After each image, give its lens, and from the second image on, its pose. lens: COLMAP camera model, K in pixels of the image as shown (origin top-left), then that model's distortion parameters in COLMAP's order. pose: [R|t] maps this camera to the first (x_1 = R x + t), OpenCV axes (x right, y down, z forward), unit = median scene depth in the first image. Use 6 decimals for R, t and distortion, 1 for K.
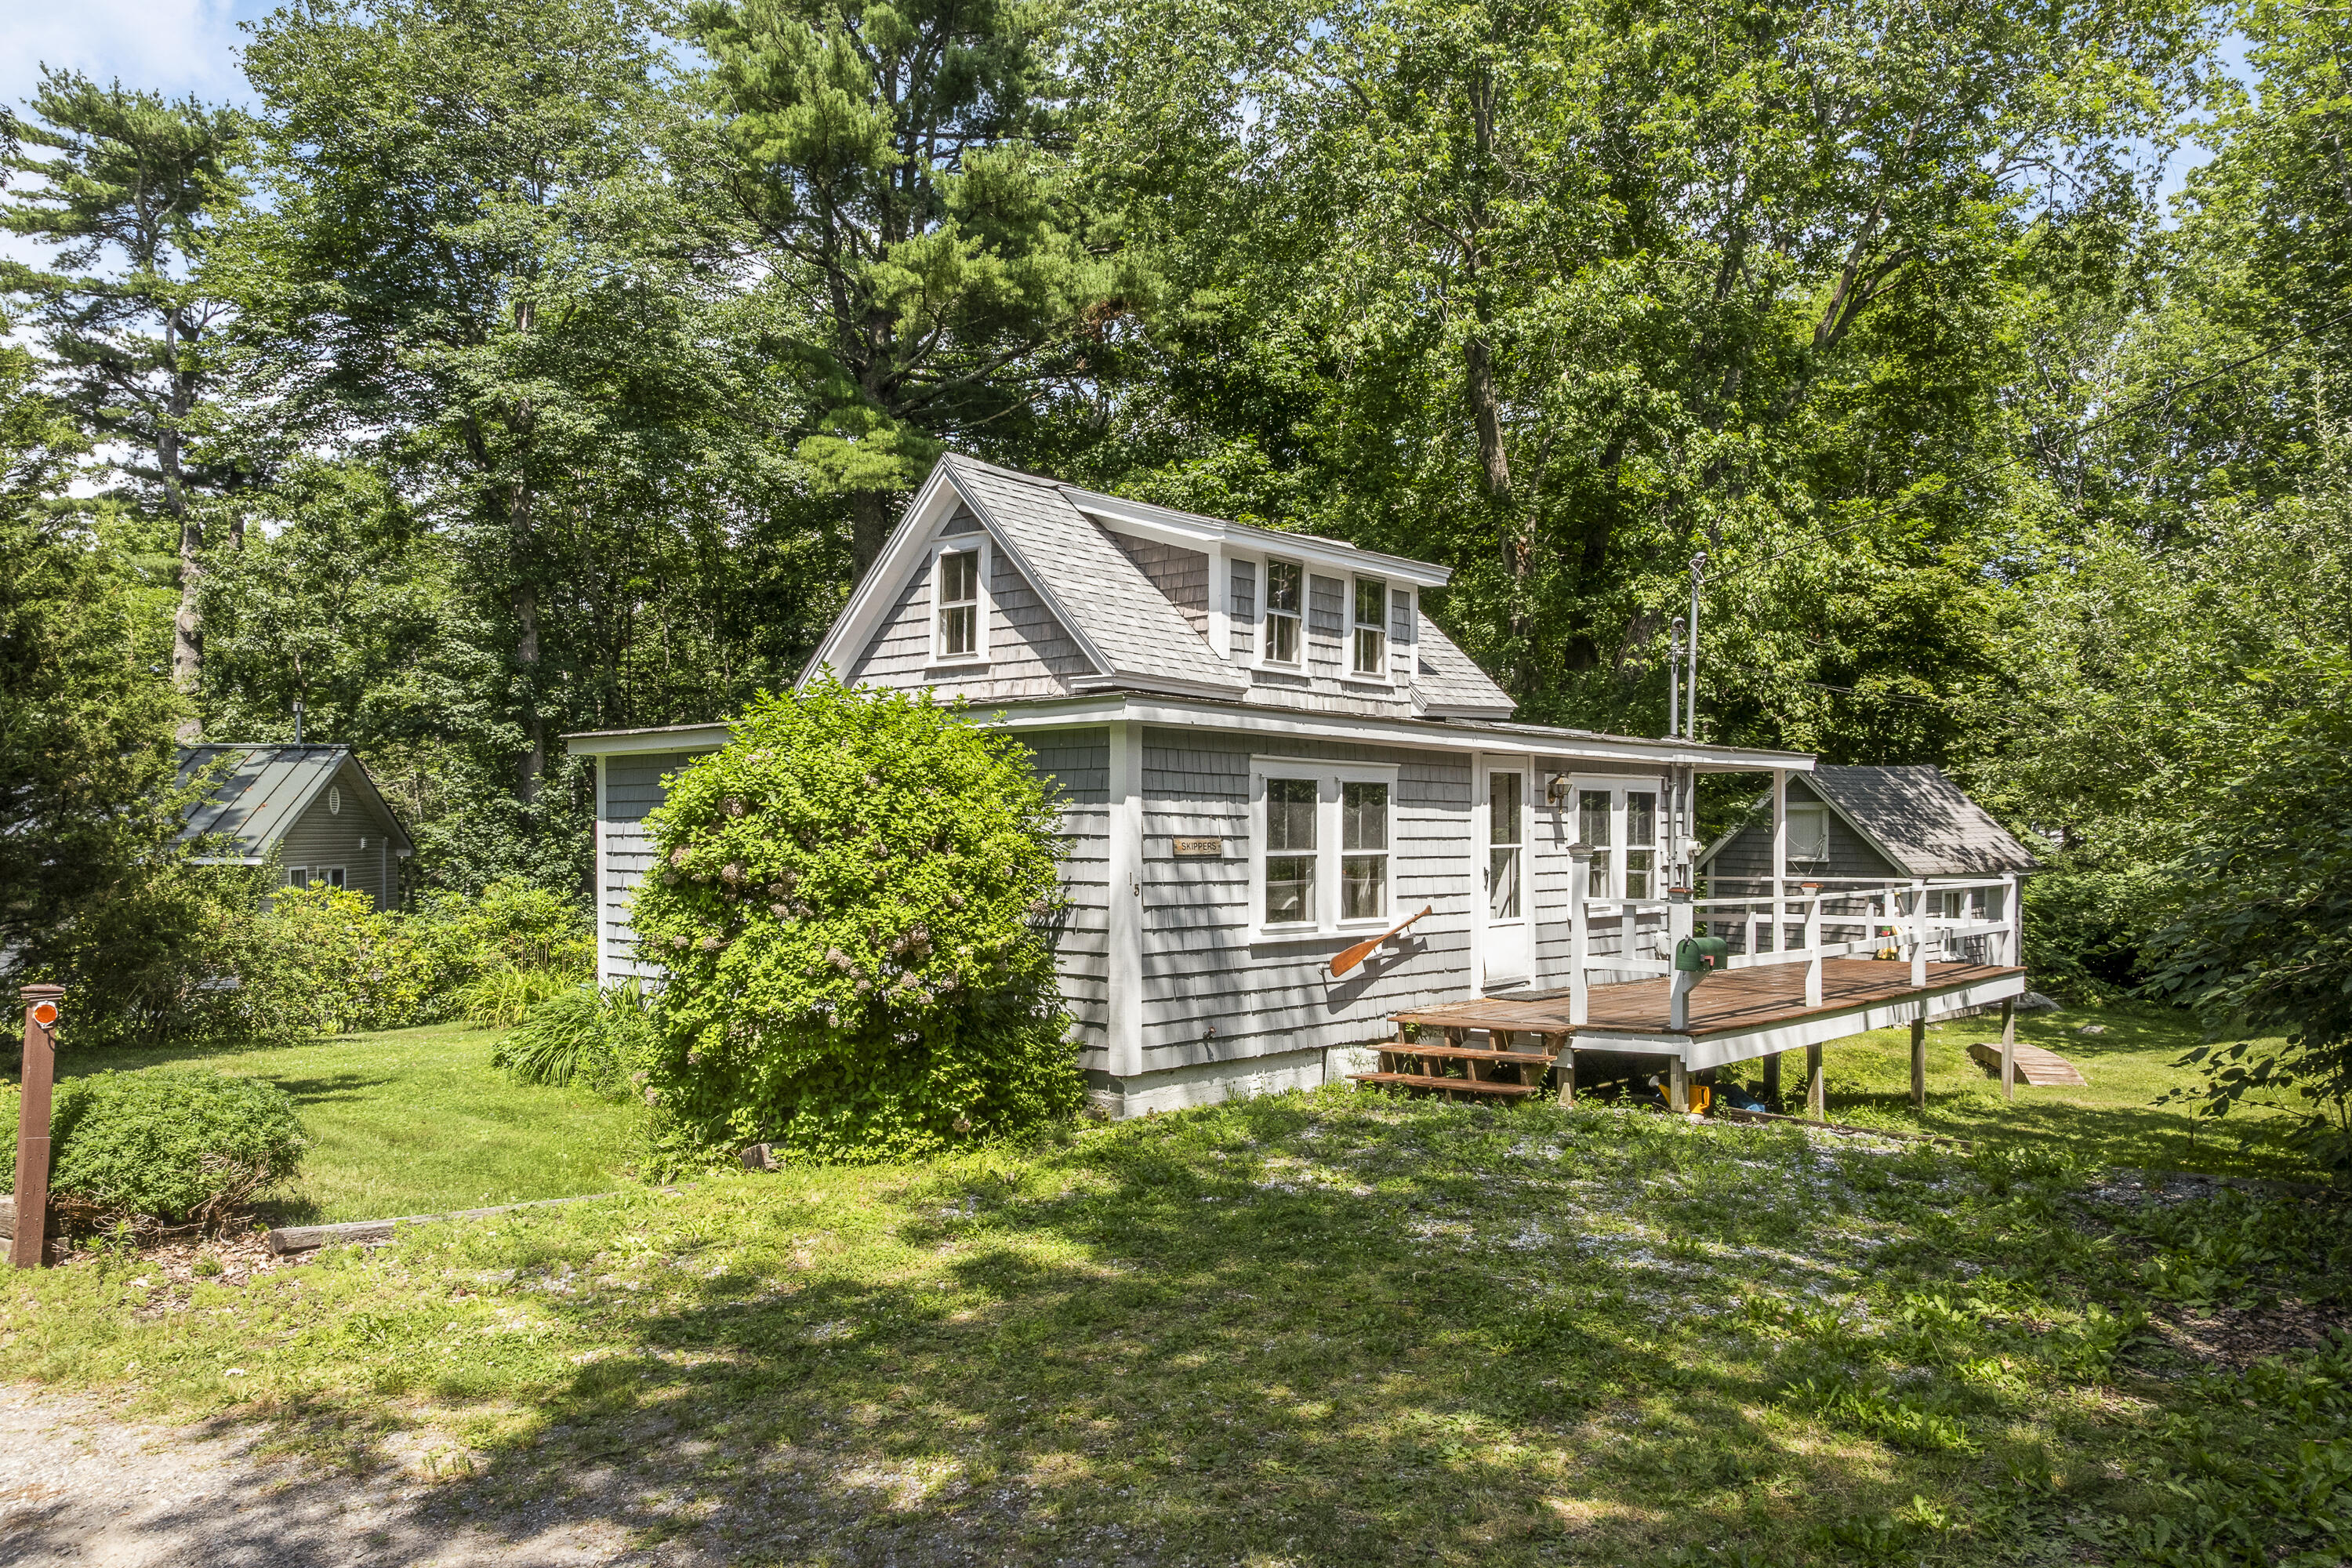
lens RADIAL K [[1660.2, 0, 1176.0], [0, 1660.2, 784.0], [0, 0, 1]] dist [0.000240, -0.027972]
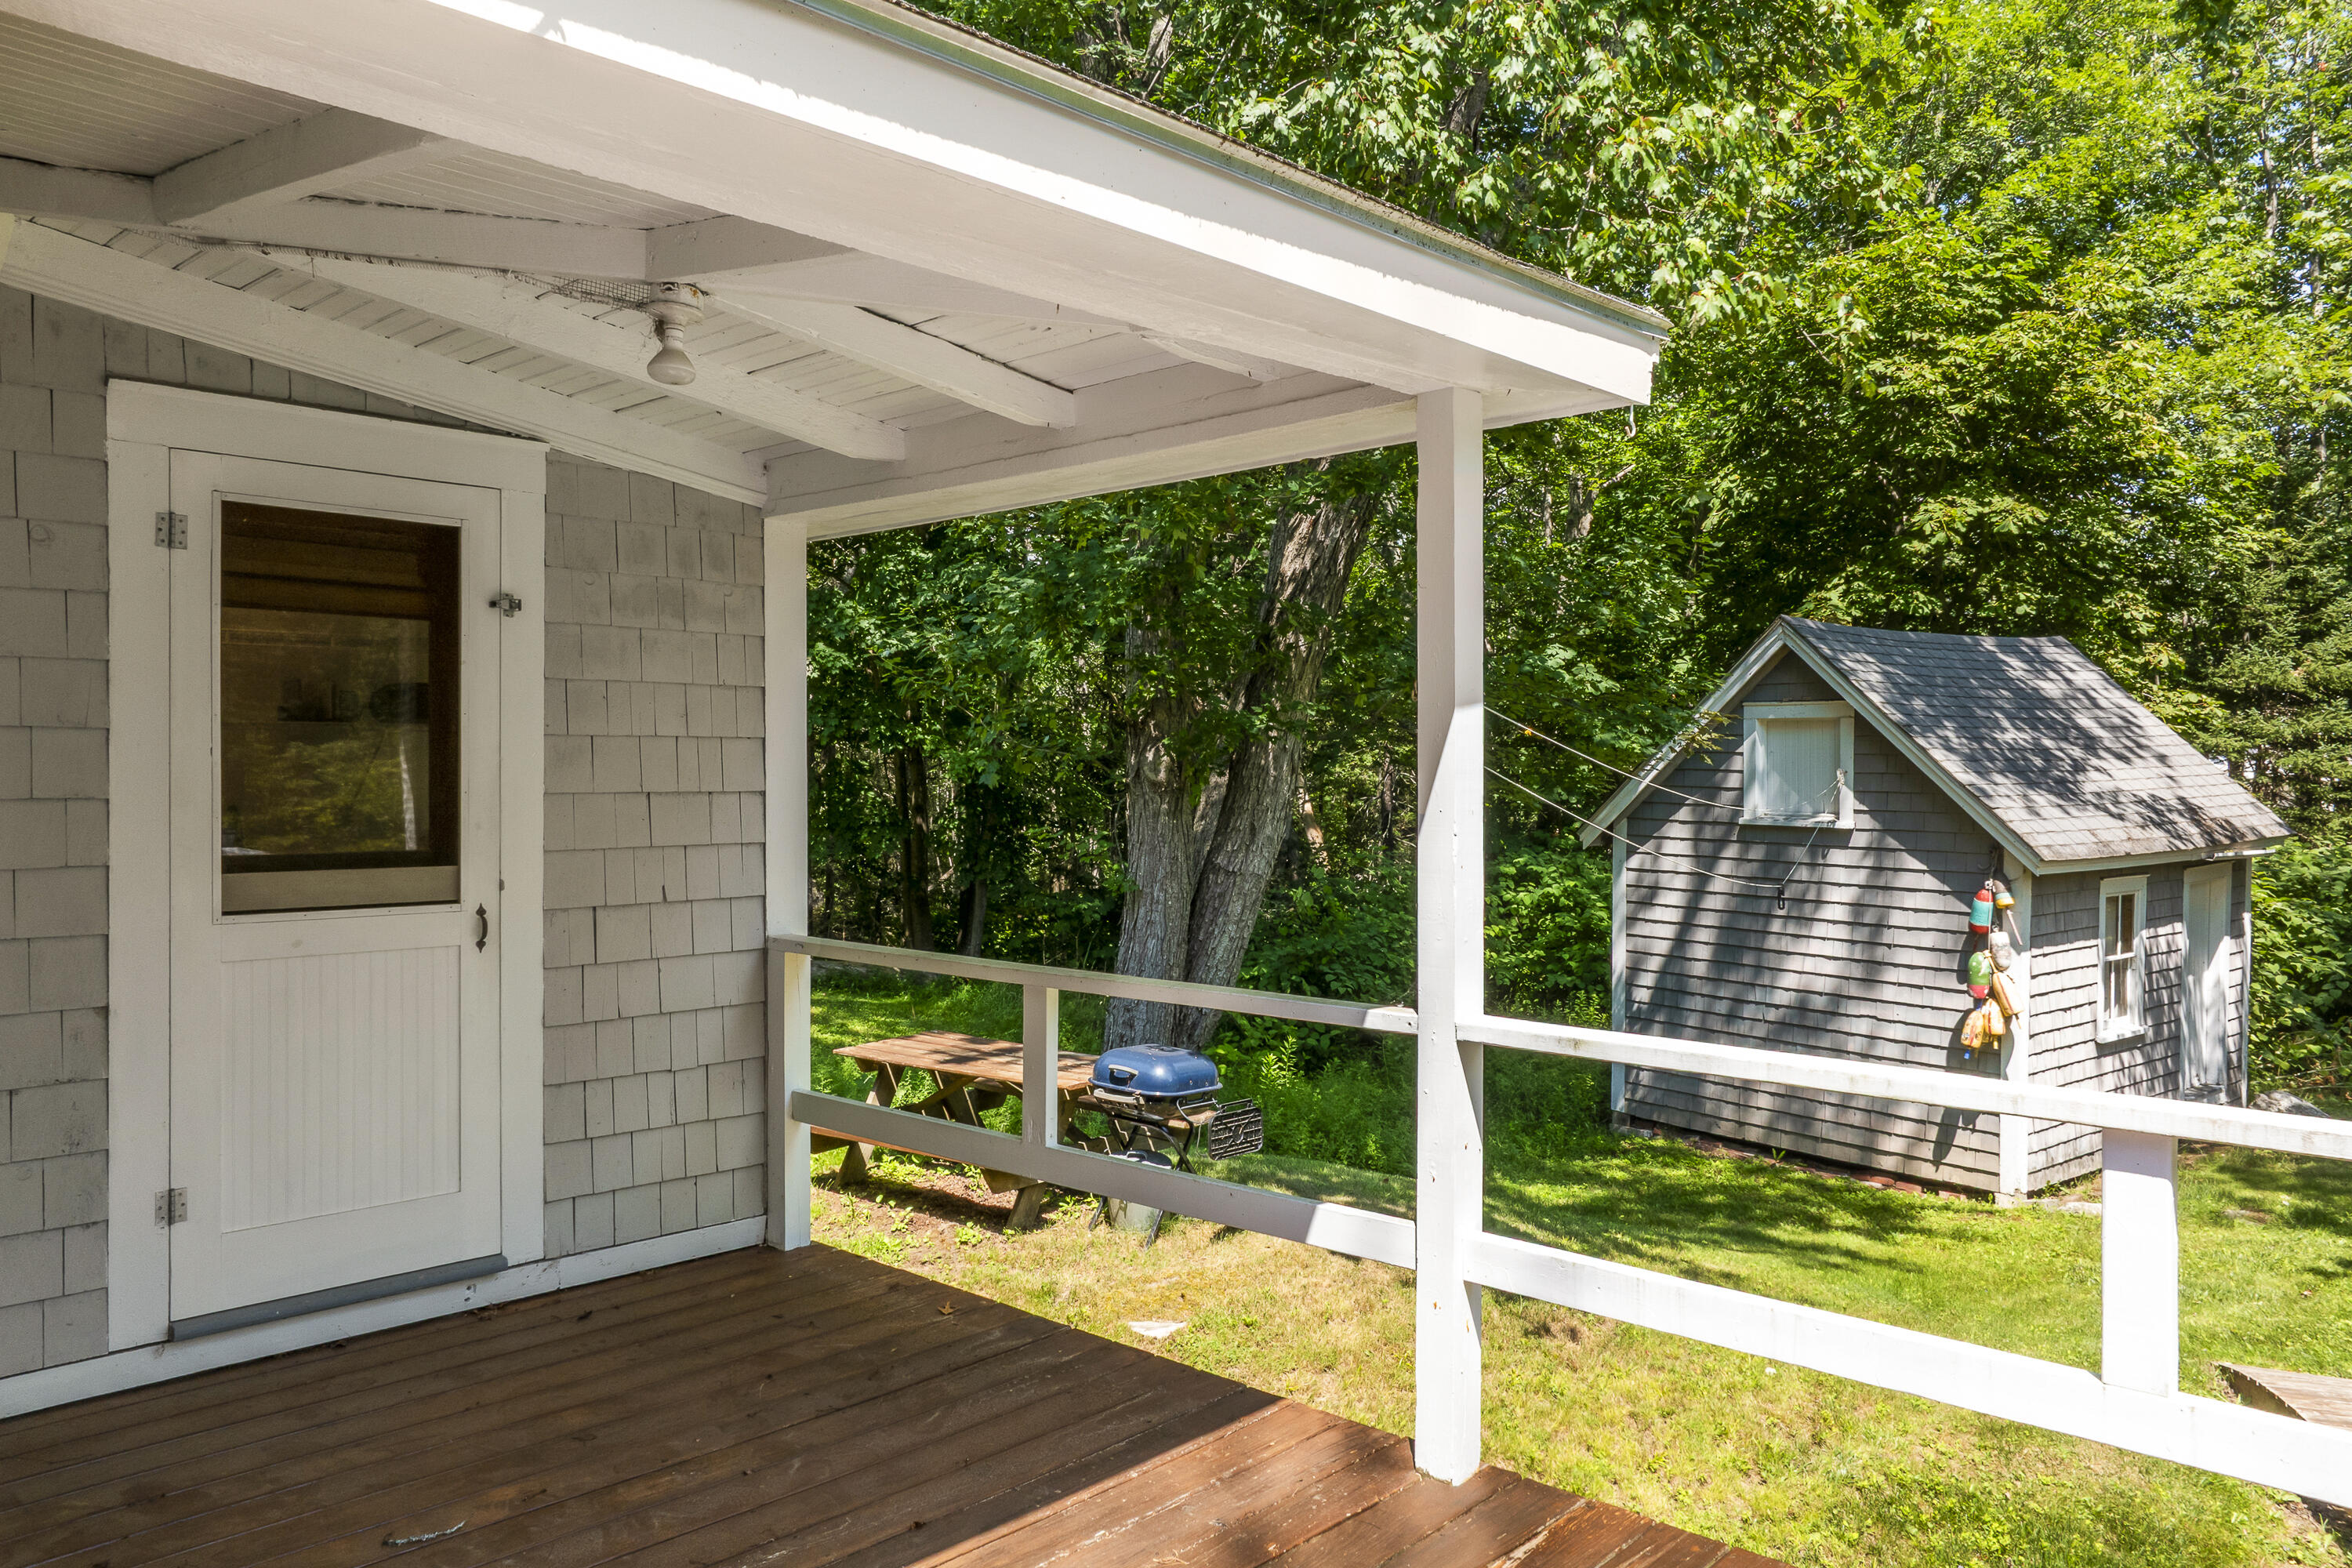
lens RADIAL K [[1660.2, 0, 1176.0], [0, 1660.2, 784.0], [0, 0, 1]] dist [0.000240, -0.027972]
pose [[0.999580, -0.008210, -0.027795, 0.430270], [0.009088, 0.999458, 0.031640, 0.035460], [0.027520, -0.031879, 0.999113, 1.054822]]
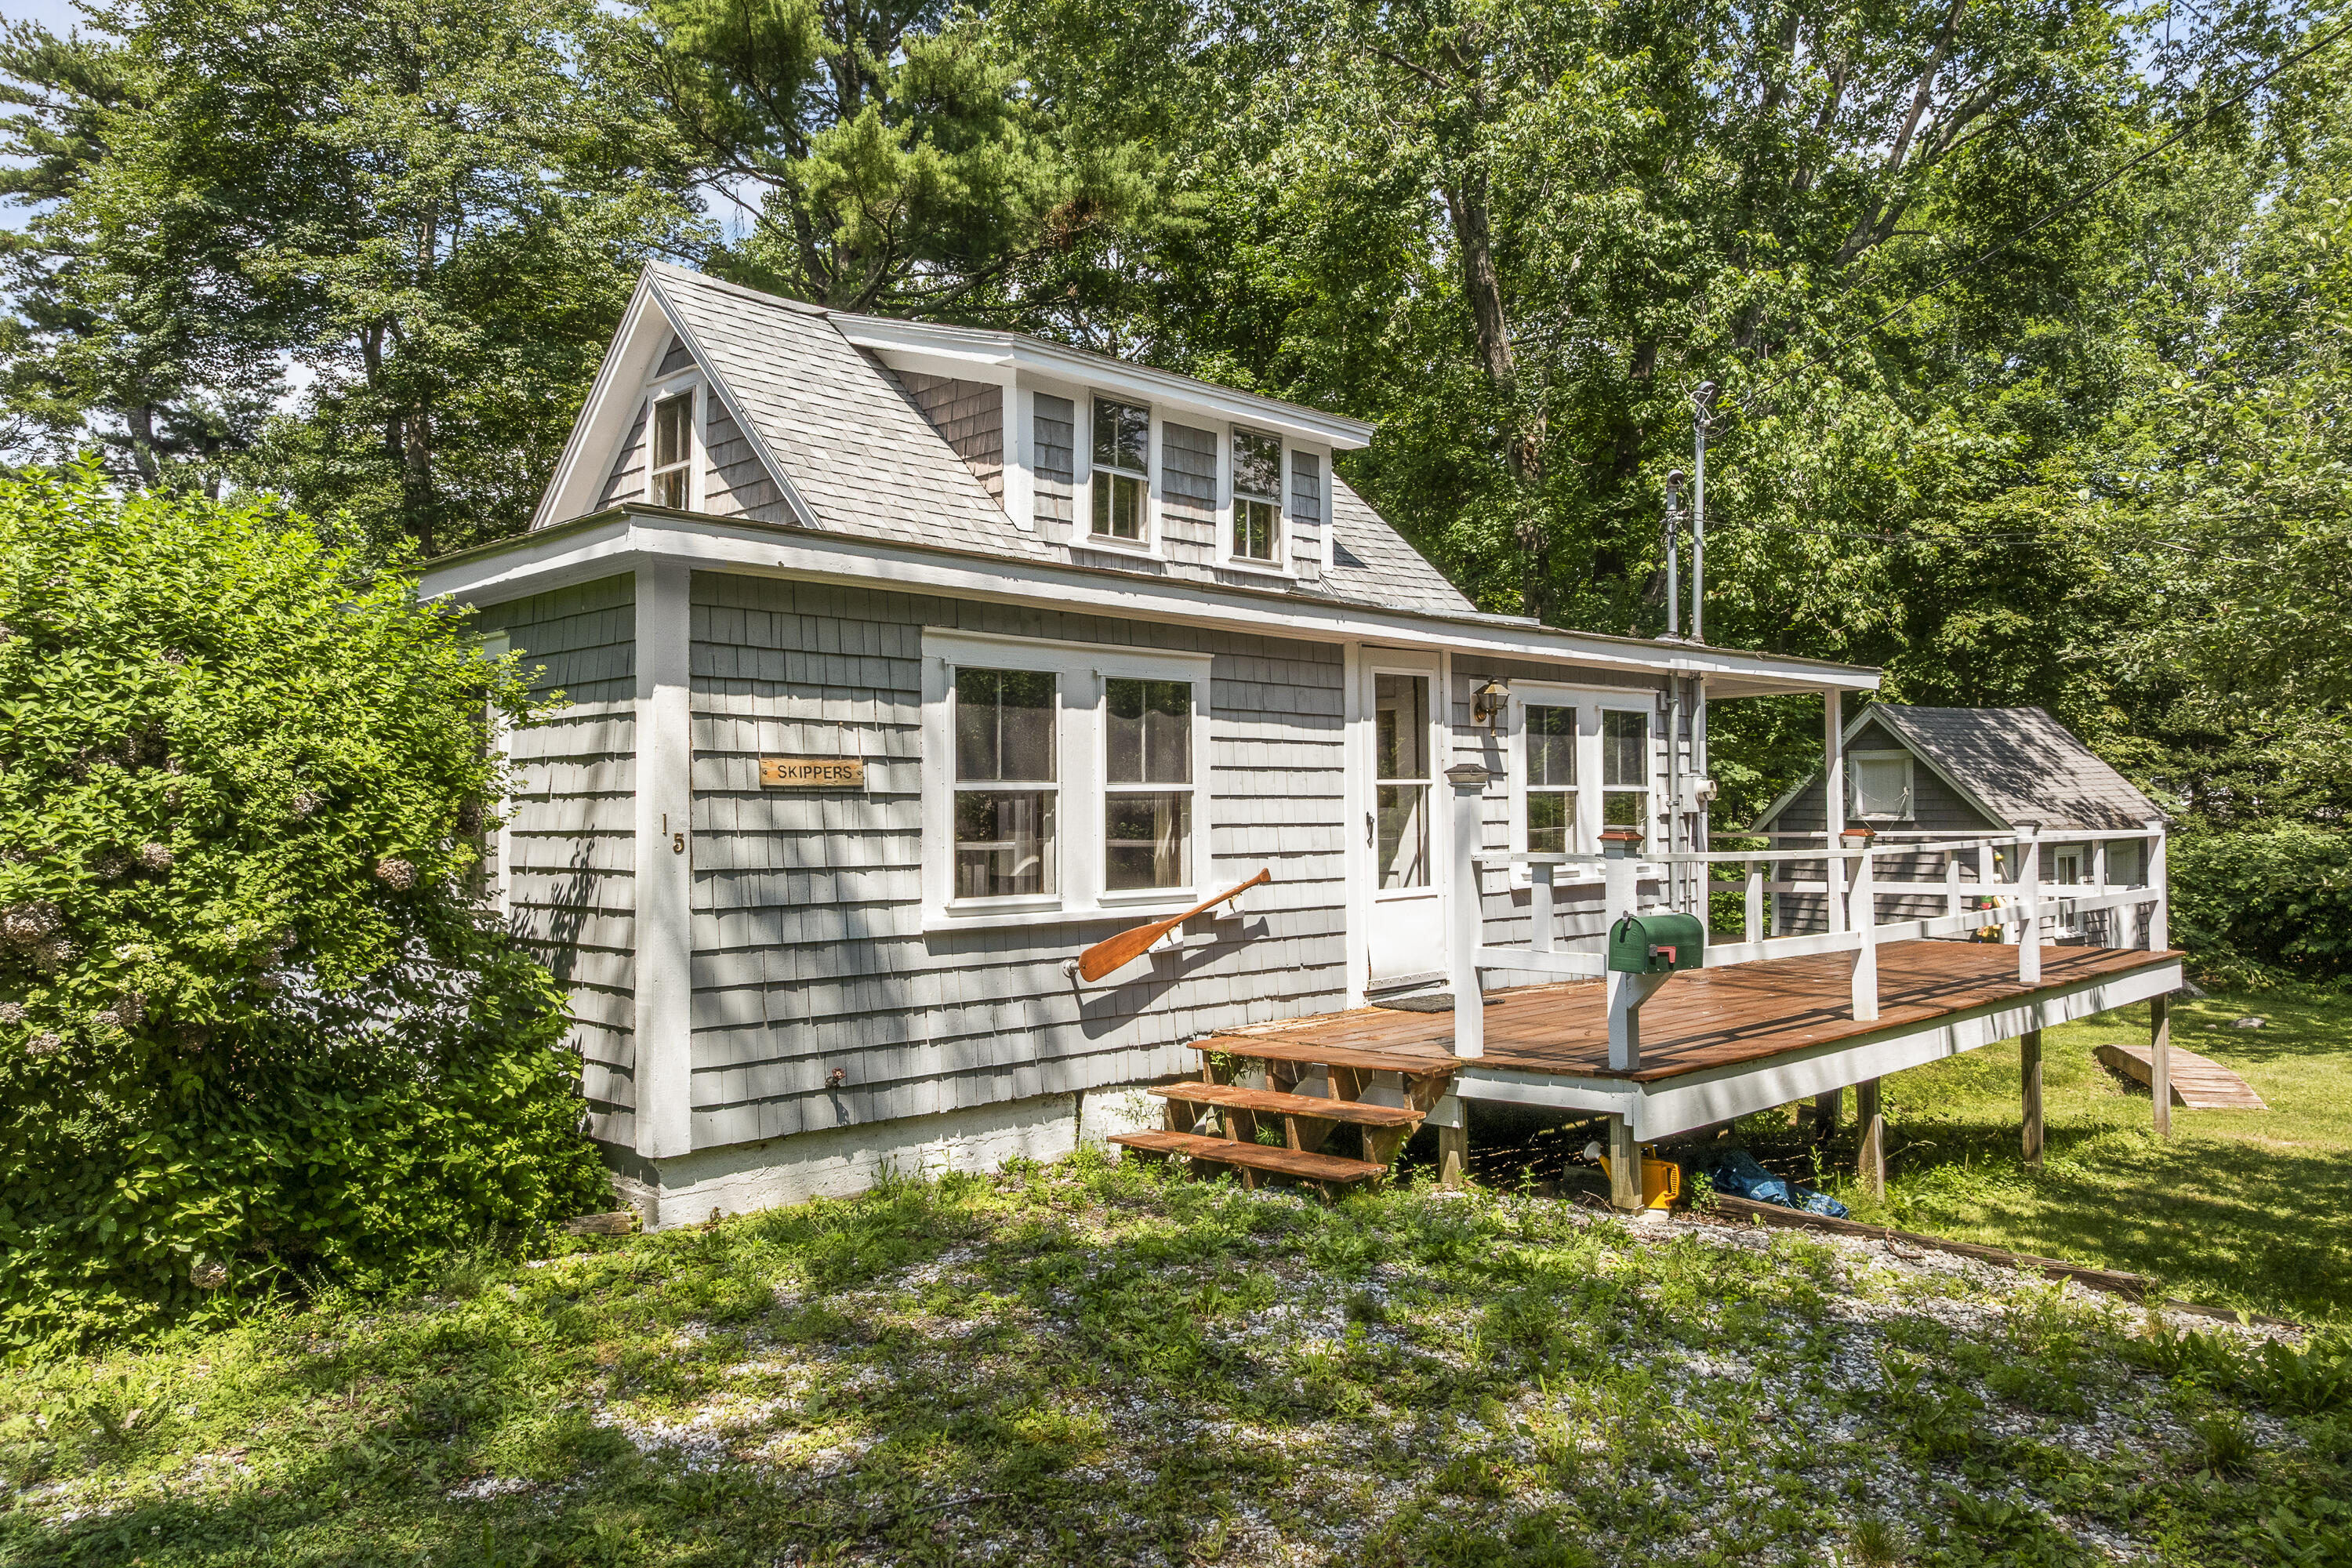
lens RADIAL K [[1630.2, 0, 1170.2], [0, 1630.2, 722.6], [0, 0, 1]] dist [-0.006765, -0.003795]
pose [[0.998087, -0.014241, -0.060160, 0.138504], [0.012739, 0.999599, -0.025287, 0.027655], [0.060496, 0.024472, 0.997868, 0.313178]]
